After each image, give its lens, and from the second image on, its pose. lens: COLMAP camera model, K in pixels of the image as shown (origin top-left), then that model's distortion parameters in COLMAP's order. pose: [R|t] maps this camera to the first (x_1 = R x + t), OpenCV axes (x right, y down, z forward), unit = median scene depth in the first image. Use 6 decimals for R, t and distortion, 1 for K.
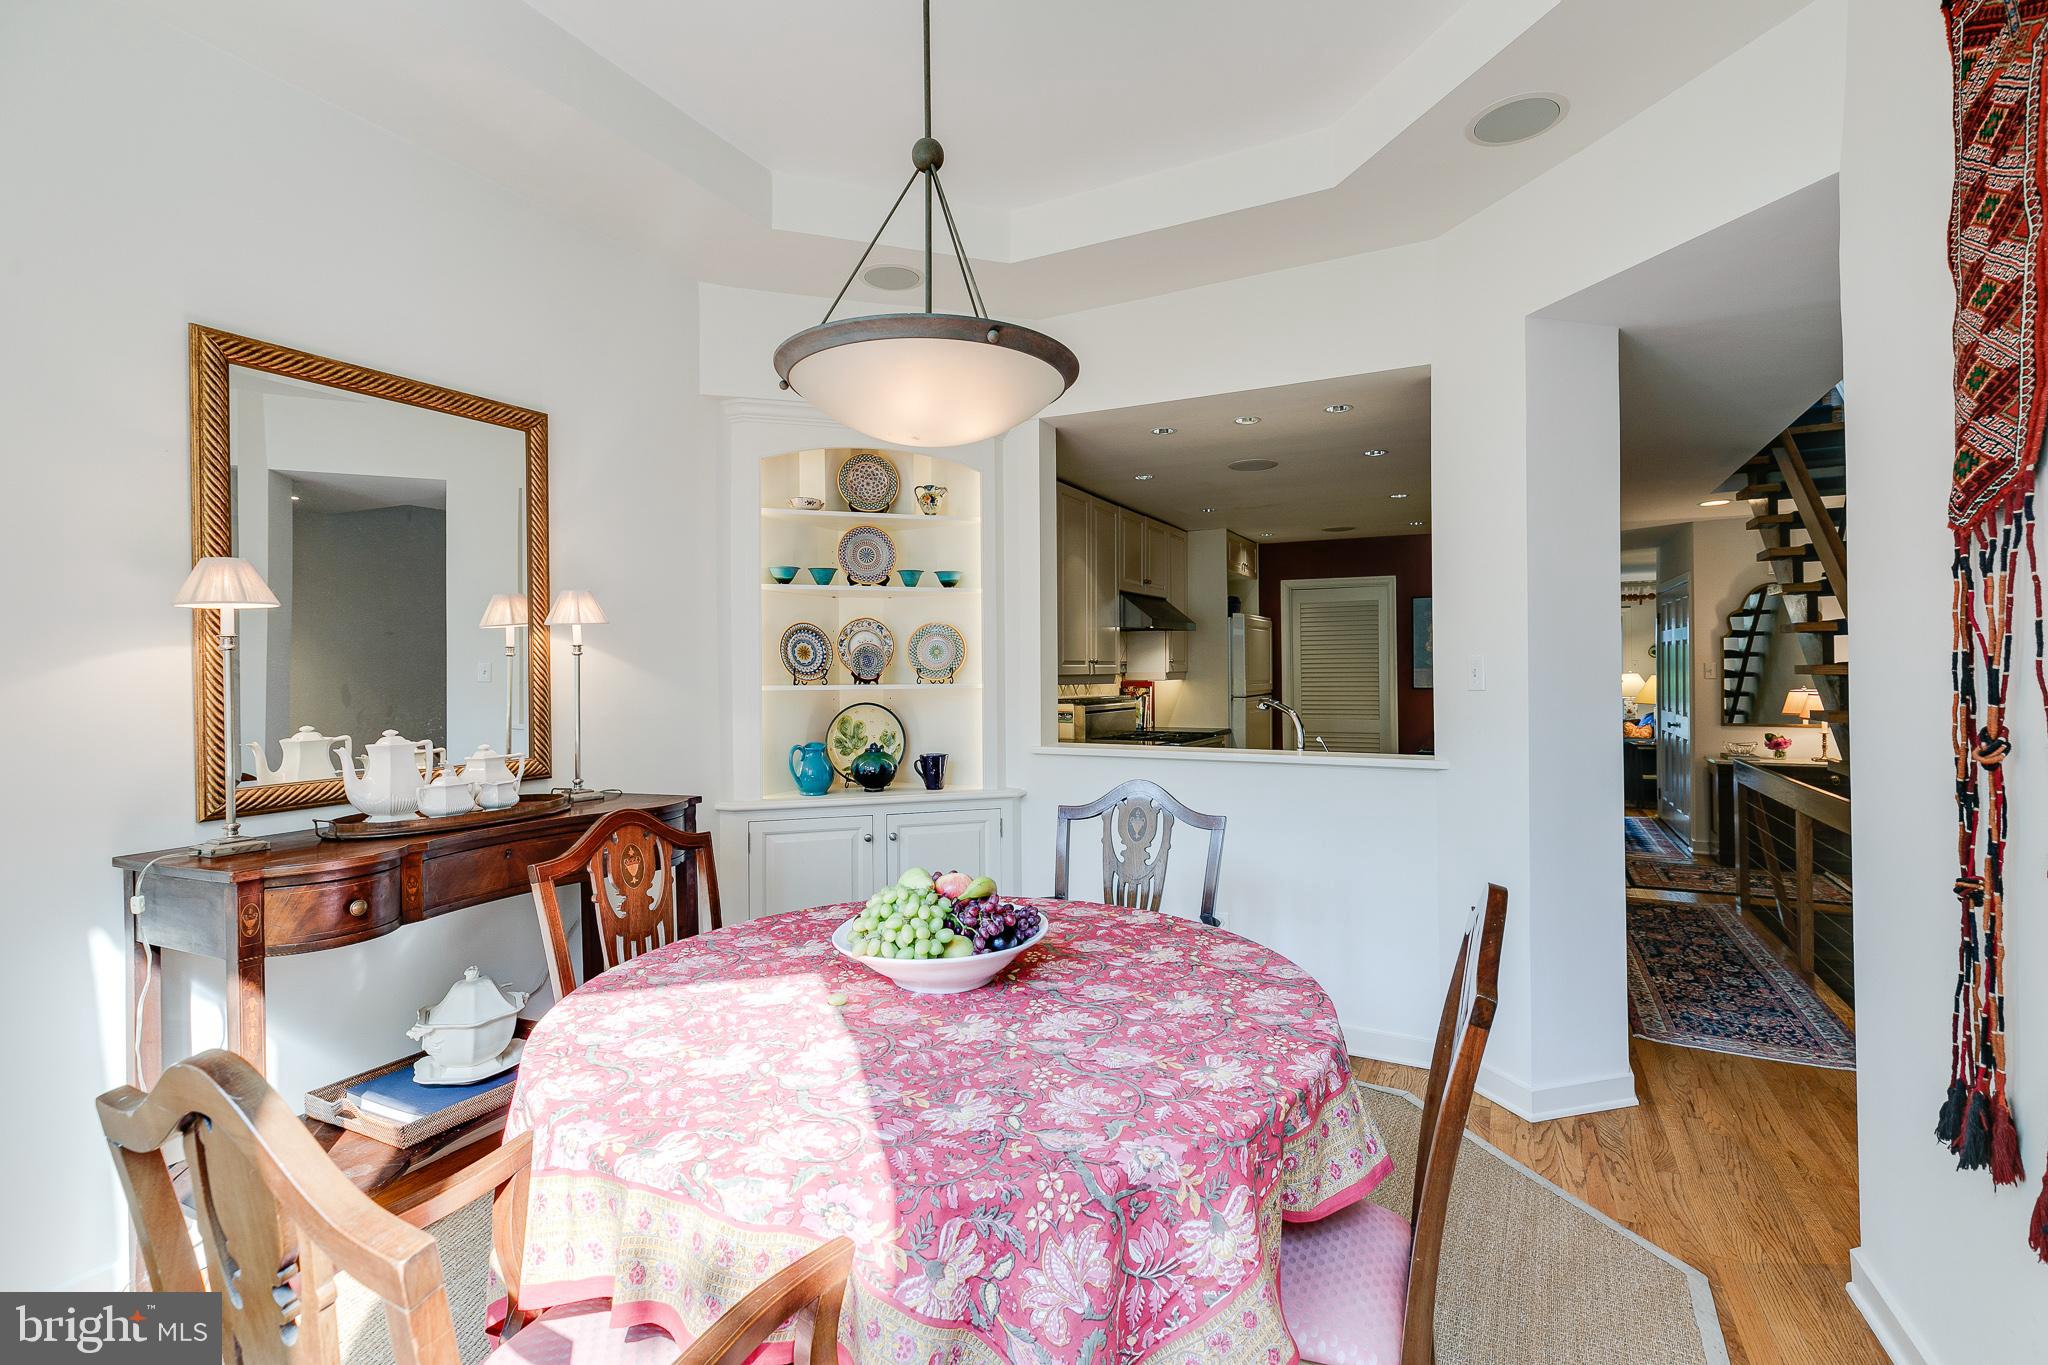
lens RADIAL K [[914.4, 0, 1019.3], [0, 914.4, 667.1], [0, 0, 1]] dist [0.008467, 0.000124]
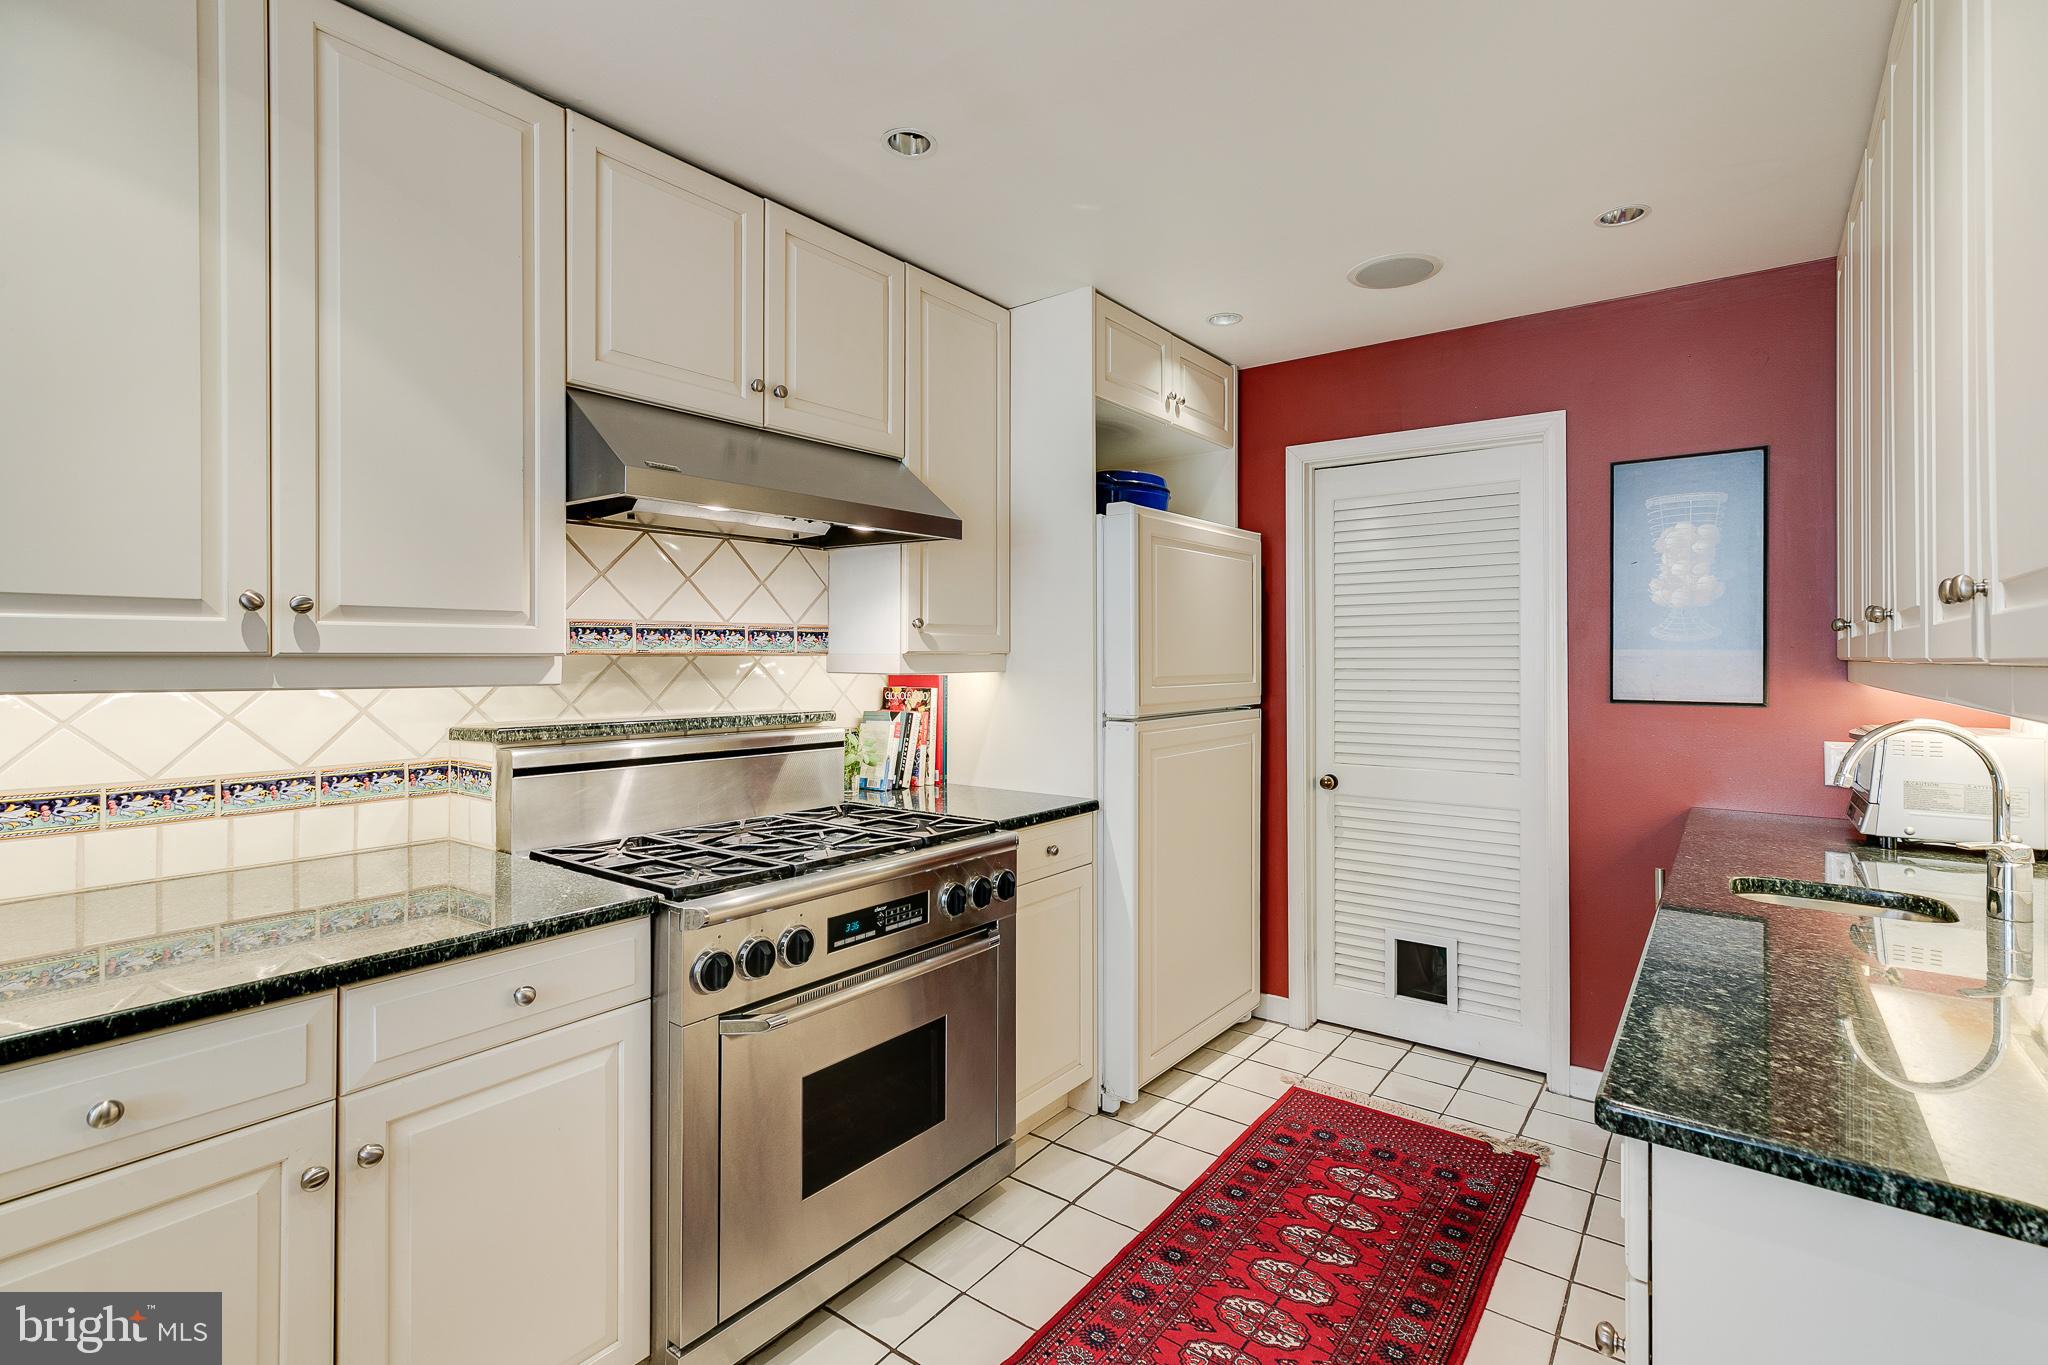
lens RADIAL K [[937.4, 0, 1023.8], [0, 937.4, 655.2], [0, 0, 1]] dist [0.003478, 0.000174]
pose [[0.985602, 0.008564, -0.168864, 0.247753], [-0.008103, 0.999961, 0.003418, 0.004148], [0.168886, -0.002000, 0.985634, 0.558366]]
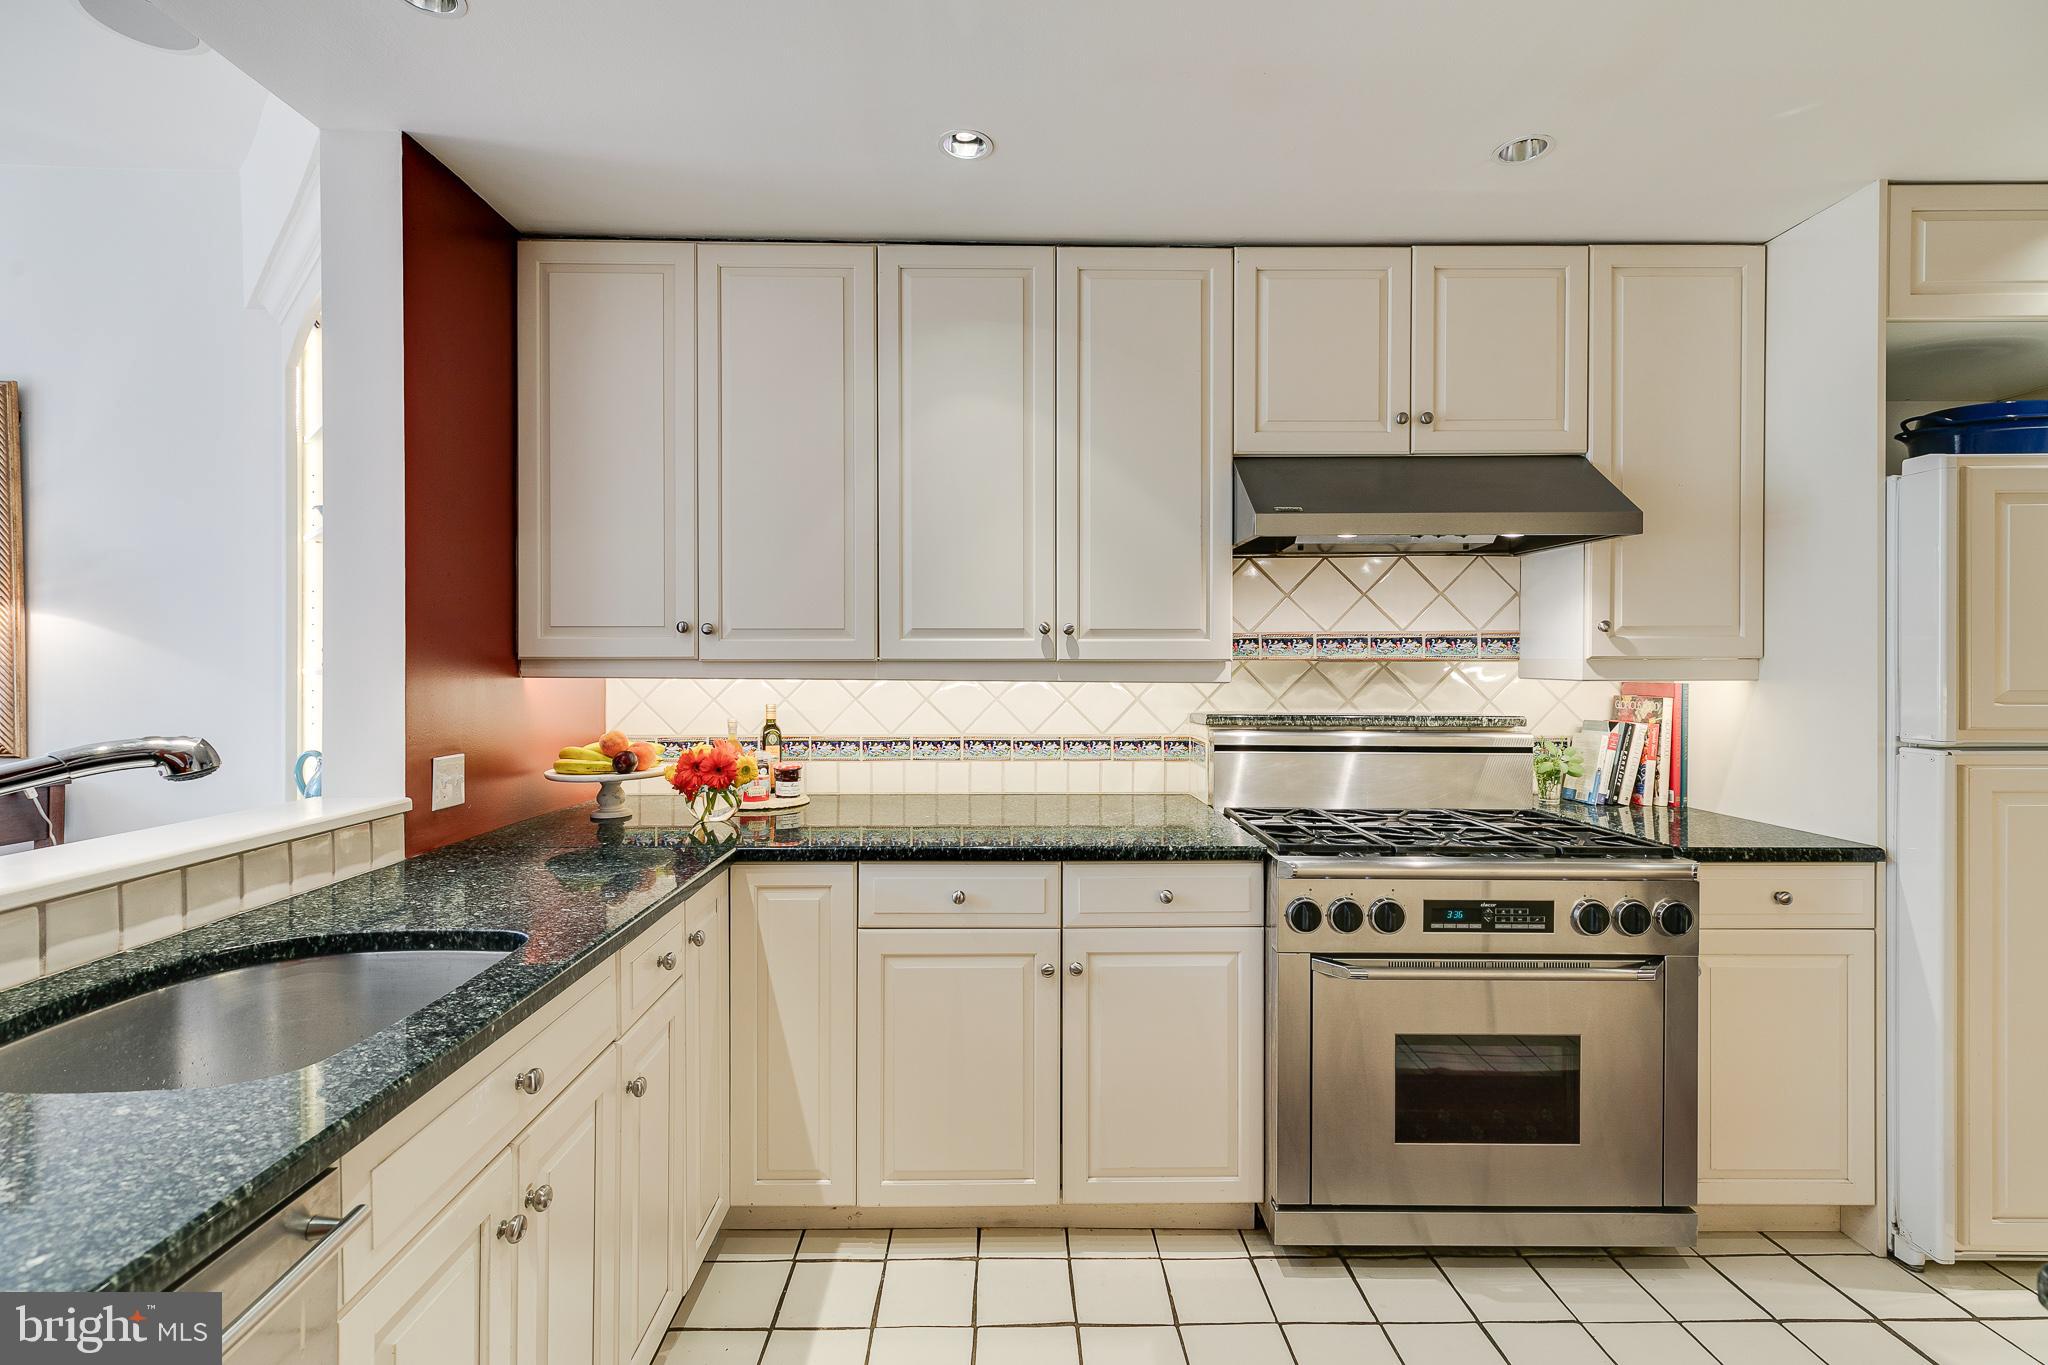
lens RADIAL K [[914.4, 0, 1019.3], [0, 914.4, 667.1], [0, 0, 1]] dist [0.008467, 0.000124]
pose [[0.472005, 0.013439, -0.881493, 0.336831], [-0.002195, 0.999899, 0.014069, 0.003844], [0.881593, -0.004706, 0.471987, 0.565170]]
